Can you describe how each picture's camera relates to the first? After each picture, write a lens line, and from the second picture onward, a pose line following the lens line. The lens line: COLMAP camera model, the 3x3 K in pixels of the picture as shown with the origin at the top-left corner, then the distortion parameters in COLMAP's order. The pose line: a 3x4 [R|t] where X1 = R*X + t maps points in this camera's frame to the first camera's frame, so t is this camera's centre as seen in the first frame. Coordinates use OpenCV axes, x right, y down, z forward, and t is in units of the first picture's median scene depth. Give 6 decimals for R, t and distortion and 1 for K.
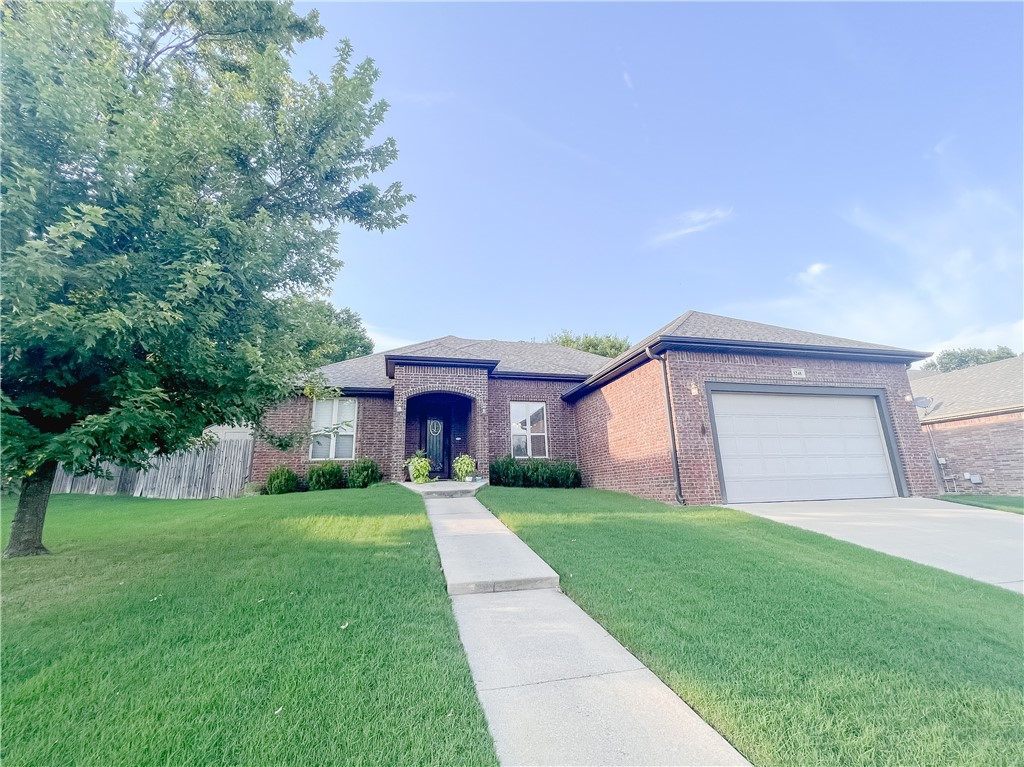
lens RADIAL K [[440.0, 0, 512.0], [0, 440.0, 383.5], [0, 0, 1]] dist [-0.003117, -0.000266]
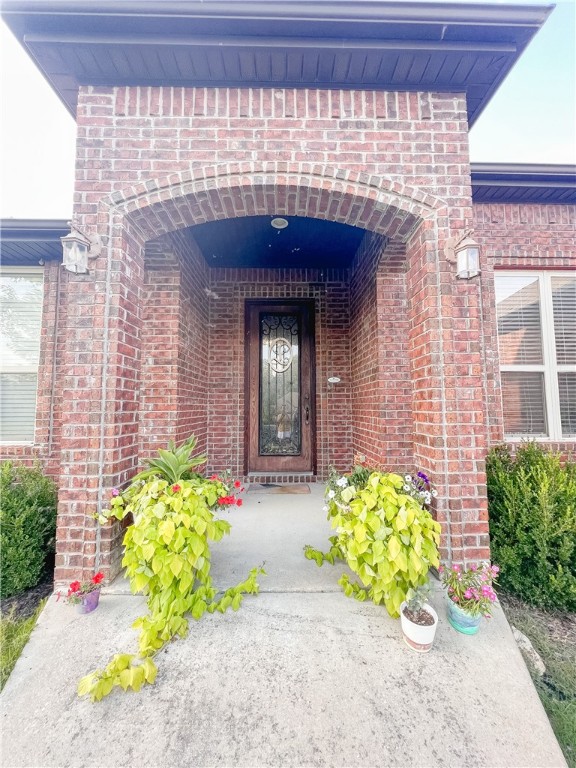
lens RADIAL K [[308.4, 0, 288.0], [0, 308.4, 384.0], [0, 0, 1]] dist [-0.002522, -0.000027]
pose [[0.973953, 0.009020, -0.226569, -0.122060], [0.031398, 0.984218, 0.174152, 0.097395], [0.224564, -0.176729, 0.958299, 0.886981]]
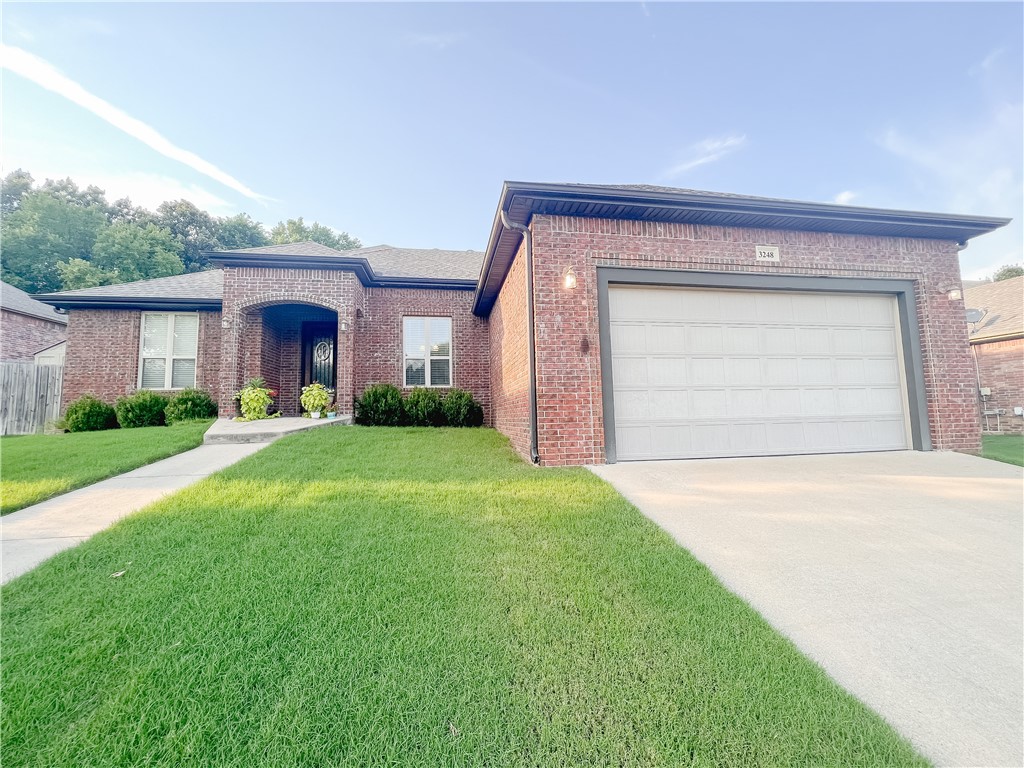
lens RADIAL K [[411.3, 0, 512.0], [0, 411.3, 384.0], [0, 0, 1]] dist [-0.002522, -0.000027]
pose [[0.996835, 0.001123, -0.079485, 0.300306], [0.012110, 0.986084, 0.165804, 0.049235], [0.078565, -0.166242, 0.982950, 0.332178]]
